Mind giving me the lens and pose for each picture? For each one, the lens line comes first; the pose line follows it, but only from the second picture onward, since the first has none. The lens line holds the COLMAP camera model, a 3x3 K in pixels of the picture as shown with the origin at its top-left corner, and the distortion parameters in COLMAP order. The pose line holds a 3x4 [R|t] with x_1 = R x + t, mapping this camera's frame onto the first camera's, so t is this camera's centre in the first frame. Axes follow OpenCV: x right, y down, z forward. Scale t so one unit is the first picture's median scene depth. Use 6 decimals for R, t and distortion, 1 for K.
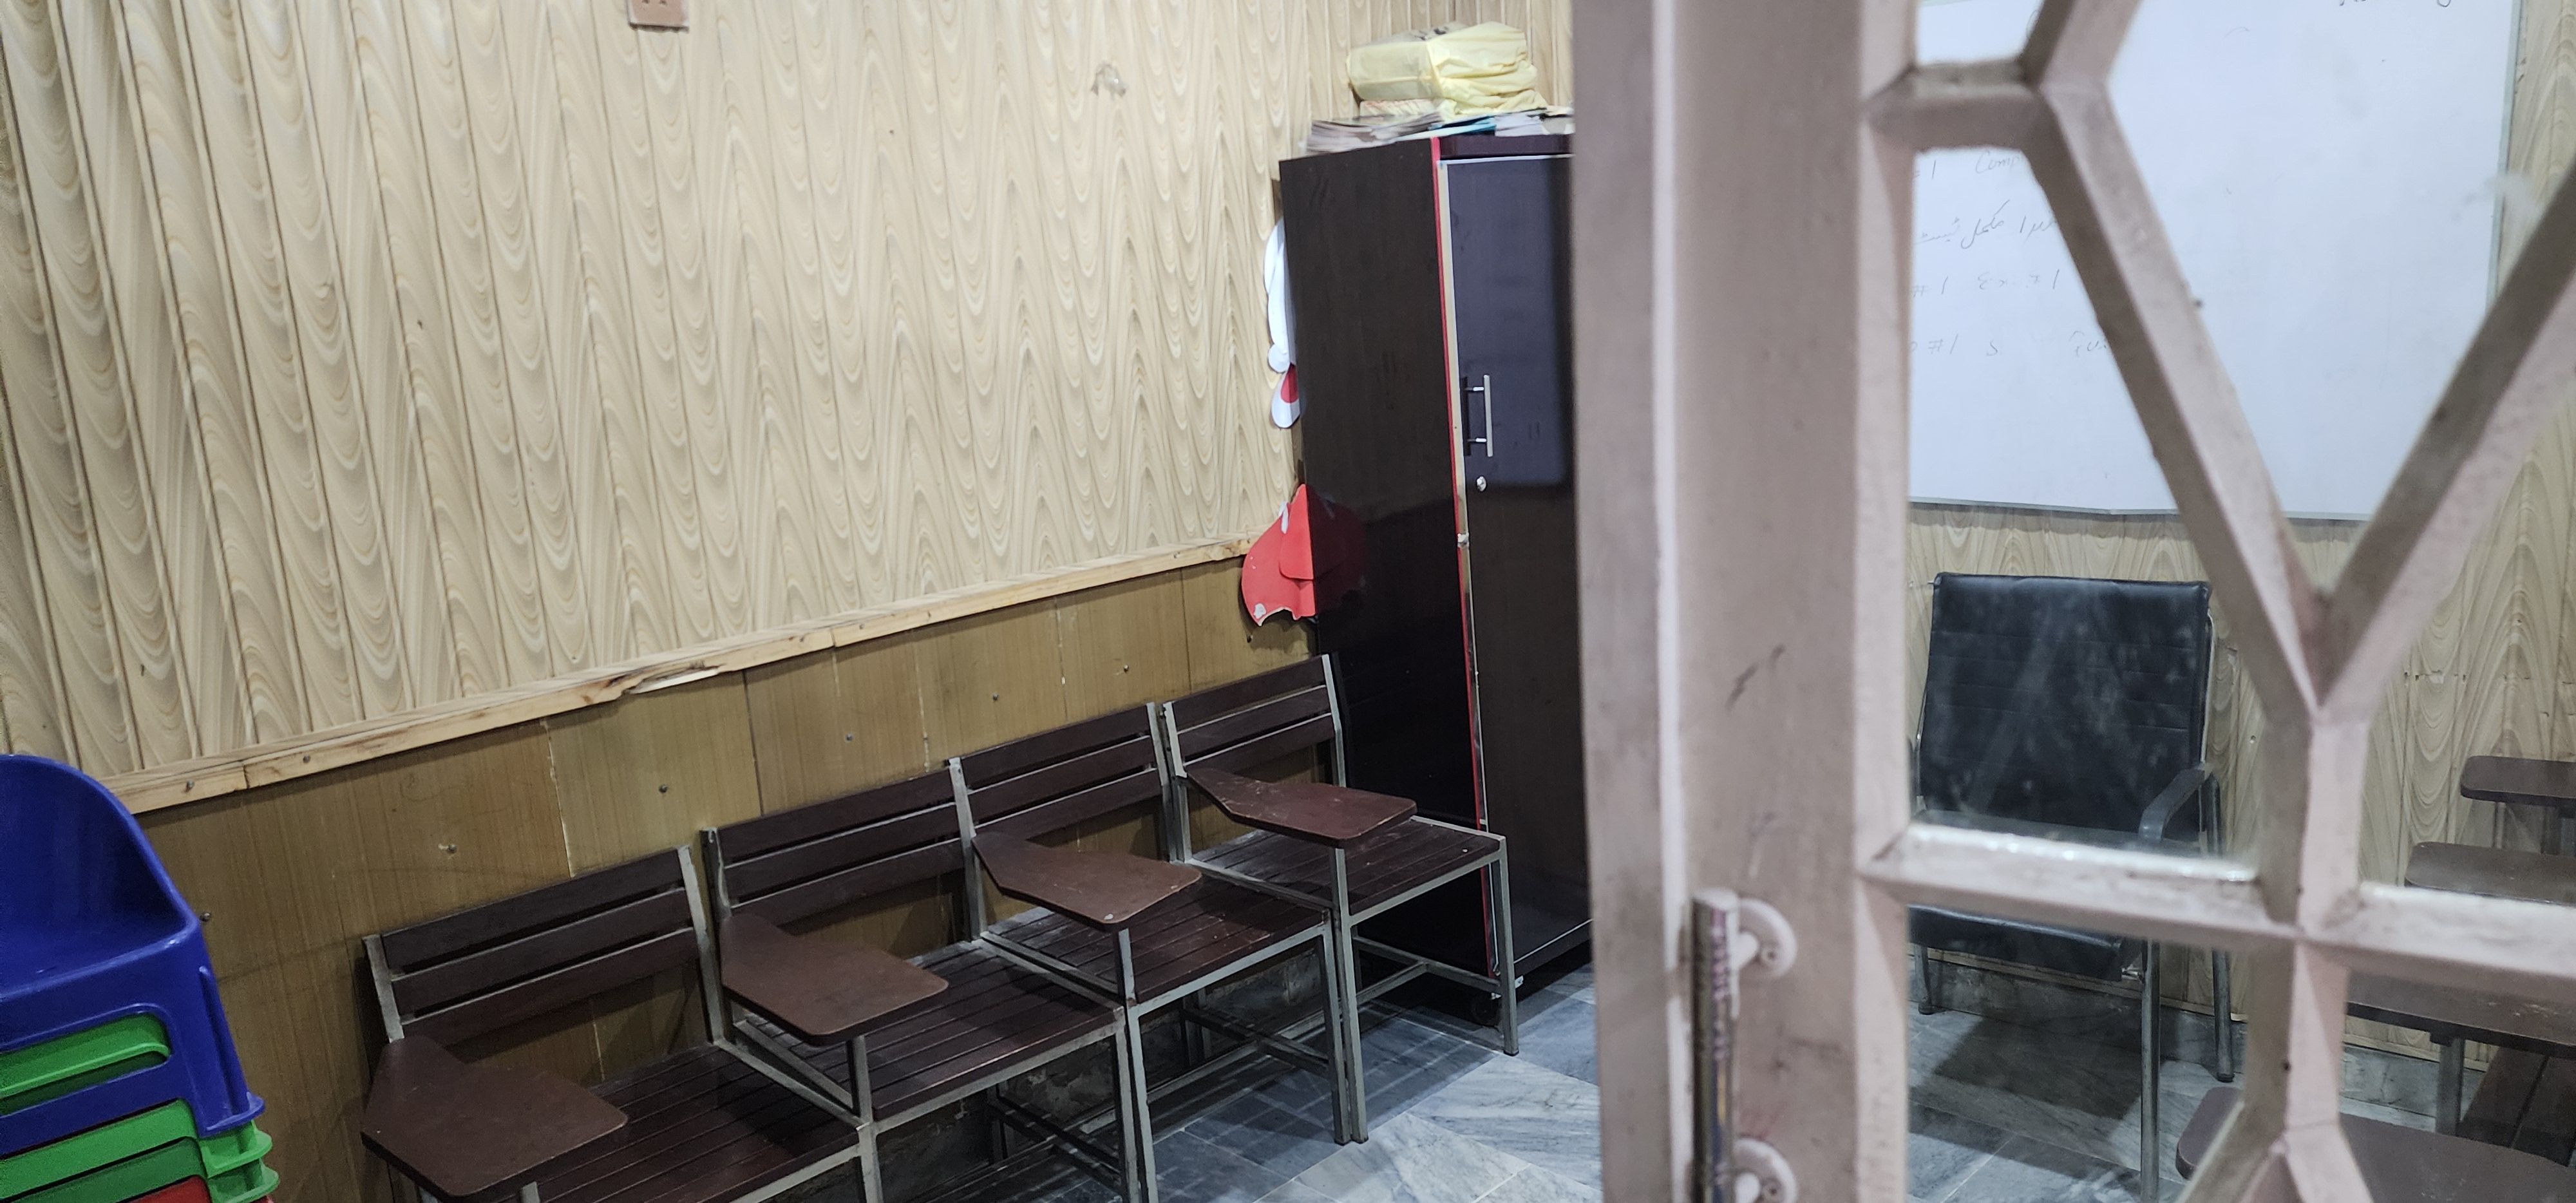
lens RADIAL K [[1720.3, 0, 1297.7], [0, 1720.3, 604.2], [0, 0, 1]] dist [0.083104, -0.071818]
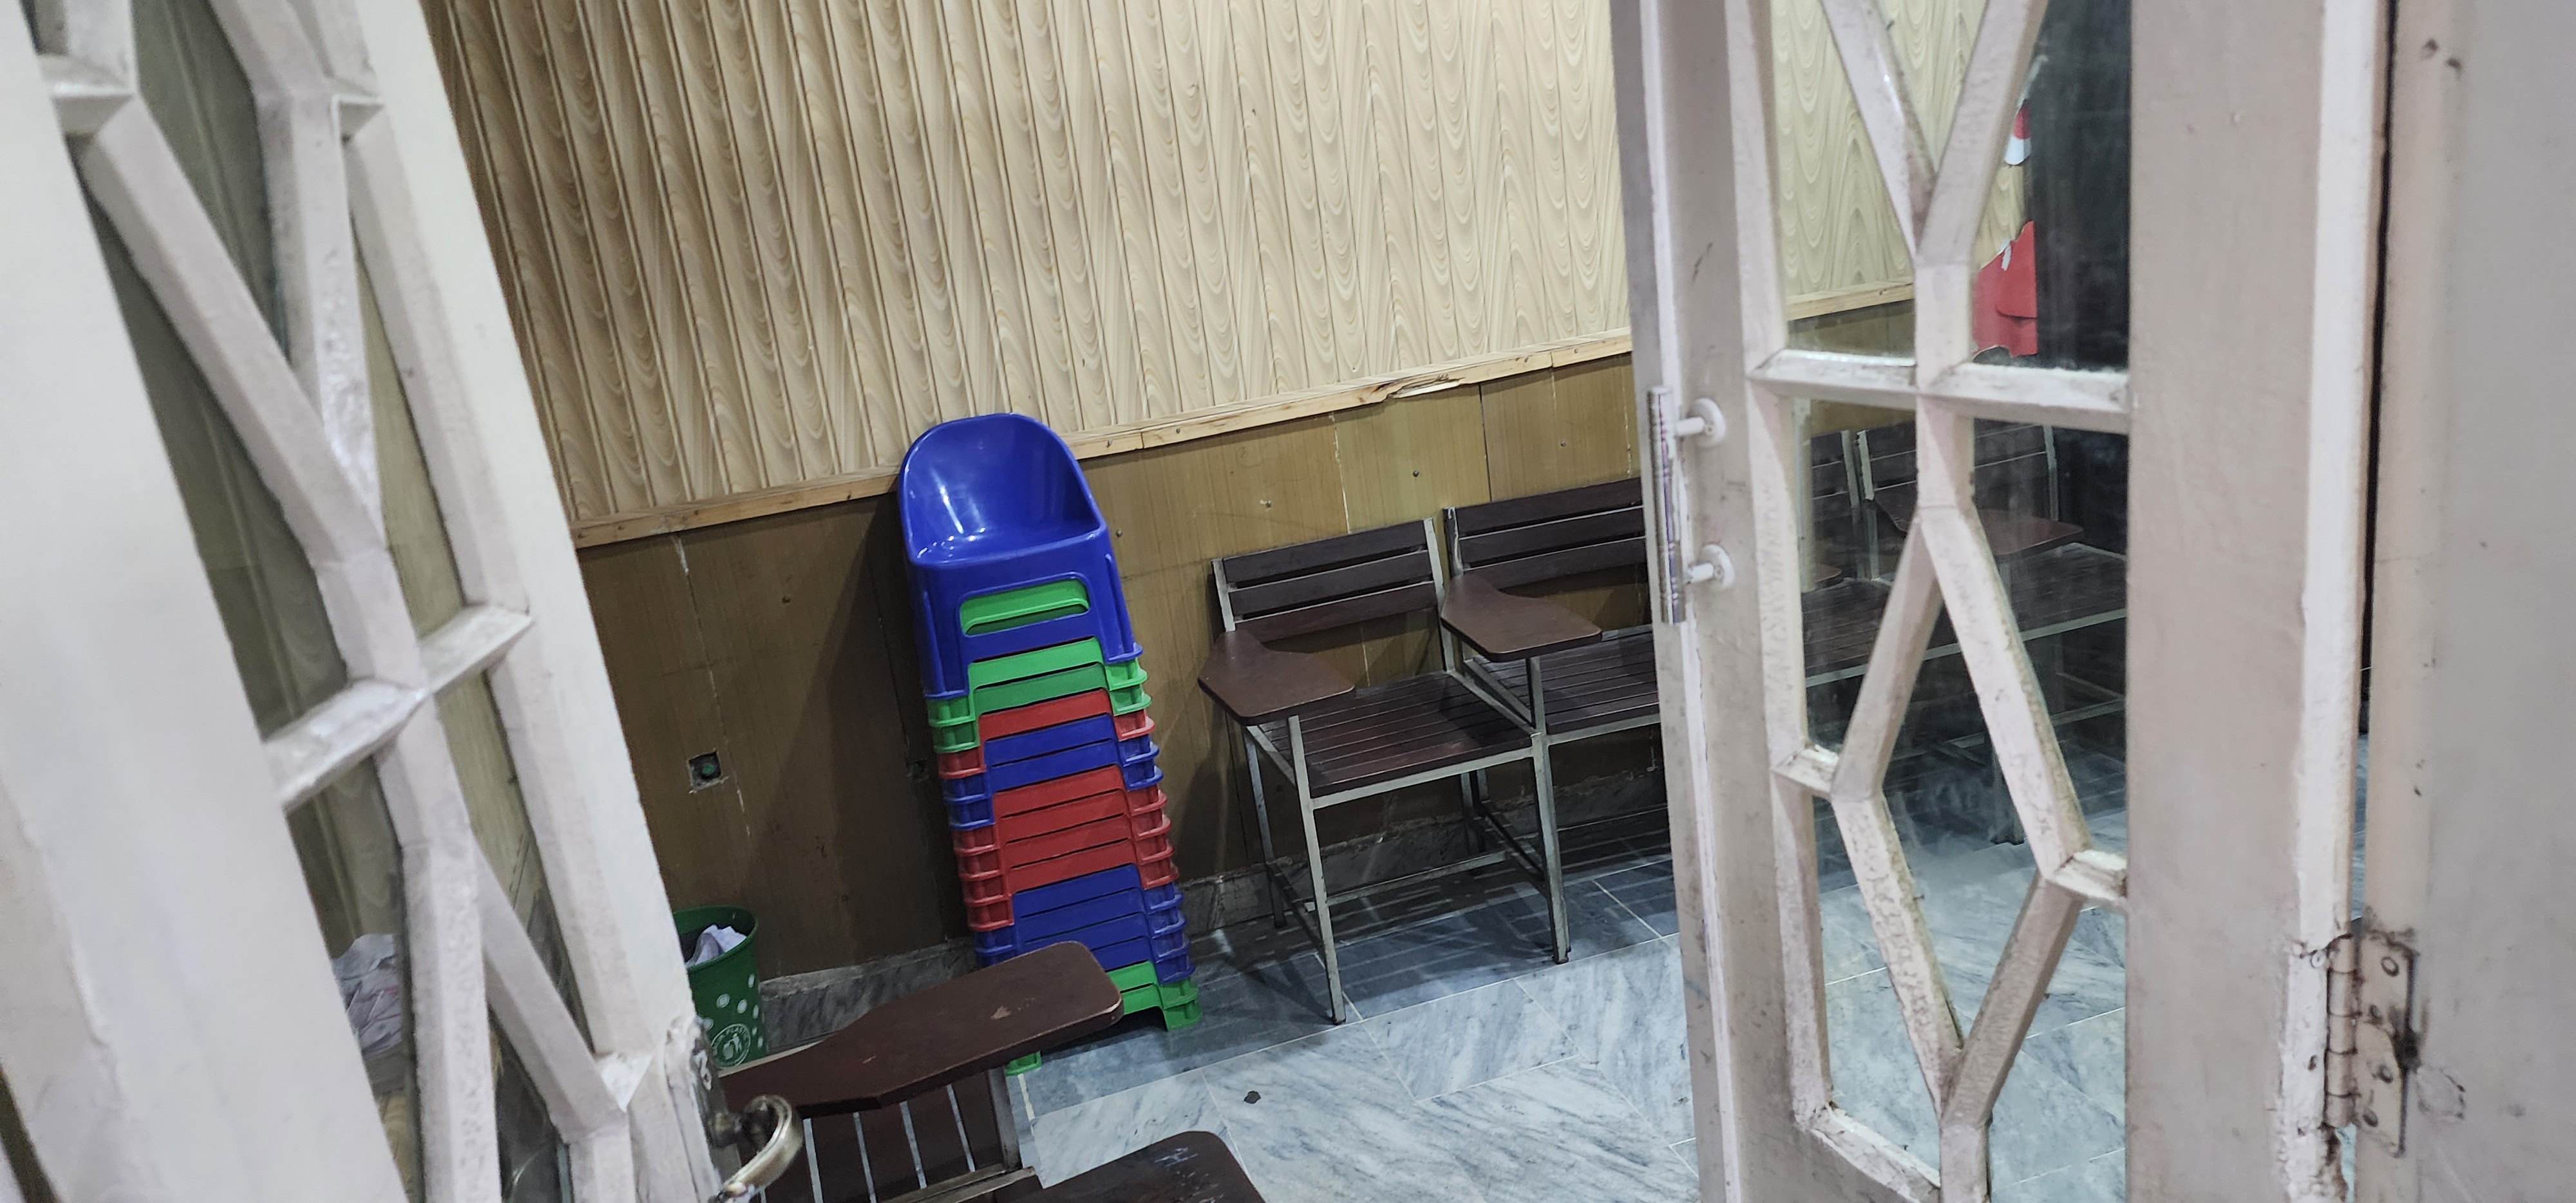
lens RADIAL K [[1720.3, 0, 1288.9], [0, 1720.3, 610.3], [0, 0, 1]] dist [0.083104, -0.071818]
pose [[0.873760, 0.084470, -0.478966, 0.193144], [-0.022253, 0.990714, 0.134127, 0.041163], [0.485848, -0.106537, 0.867526, -0.185869]]
